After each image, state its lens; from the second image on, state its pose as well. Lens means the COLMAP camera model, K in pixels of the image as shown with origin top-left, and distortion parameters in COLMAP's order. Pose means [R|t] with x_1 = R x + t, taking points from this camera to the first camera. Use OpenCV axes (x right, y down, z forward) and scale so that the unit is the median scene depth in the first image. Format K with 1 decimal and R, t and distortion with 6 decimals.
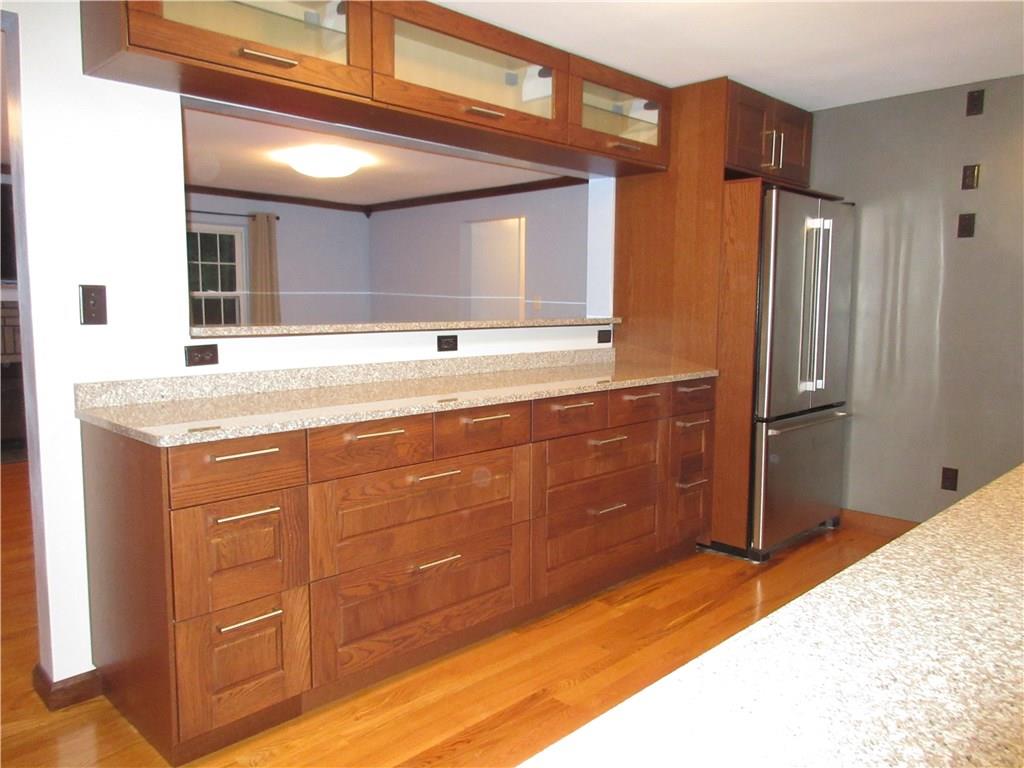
lens RADIAL K [[770.1, 0, 512.5], [0, 770.1, 383.1], [0, 0, 1]] dist [-0.003111, 0.005023]
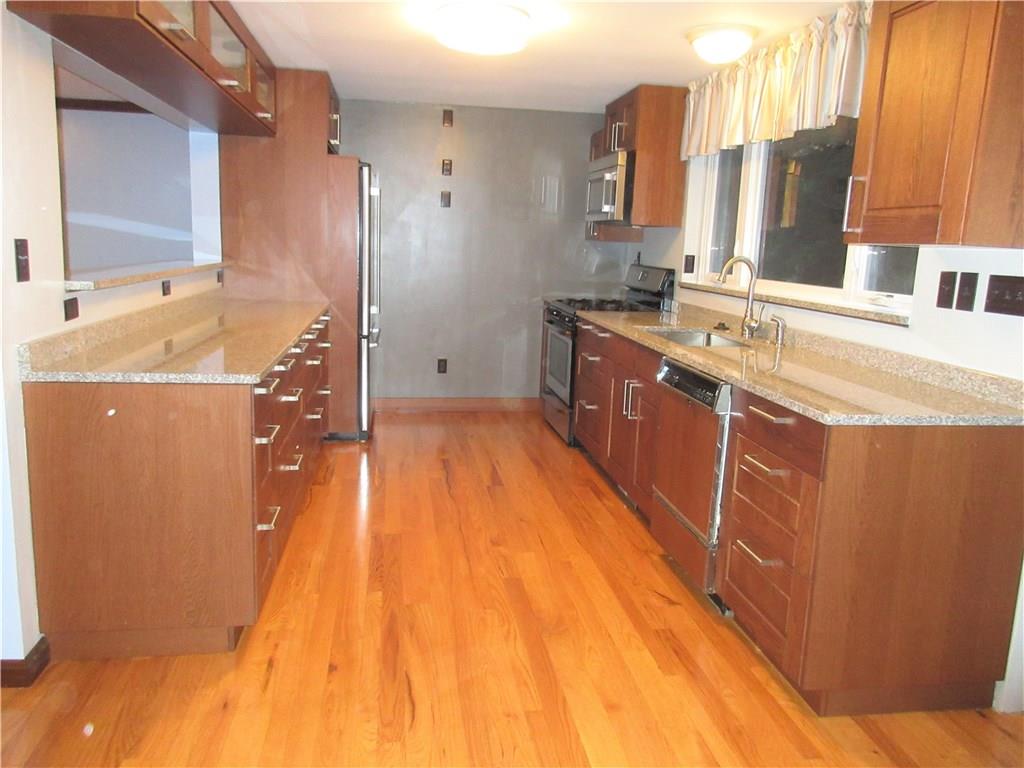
lens RADIAL K [[770.1, 0, 512.6], [0, 770.1, 383.3], [0, 0, 1]] dist [-0.003111, 0.005023]
pose [[0.595619, -0.128998, 0.792842, -0.867288], [0.050194, 0.991069, 0.123543, -0.037000], [-0.801698, -0.033788, 0.596774, -0.045319]]
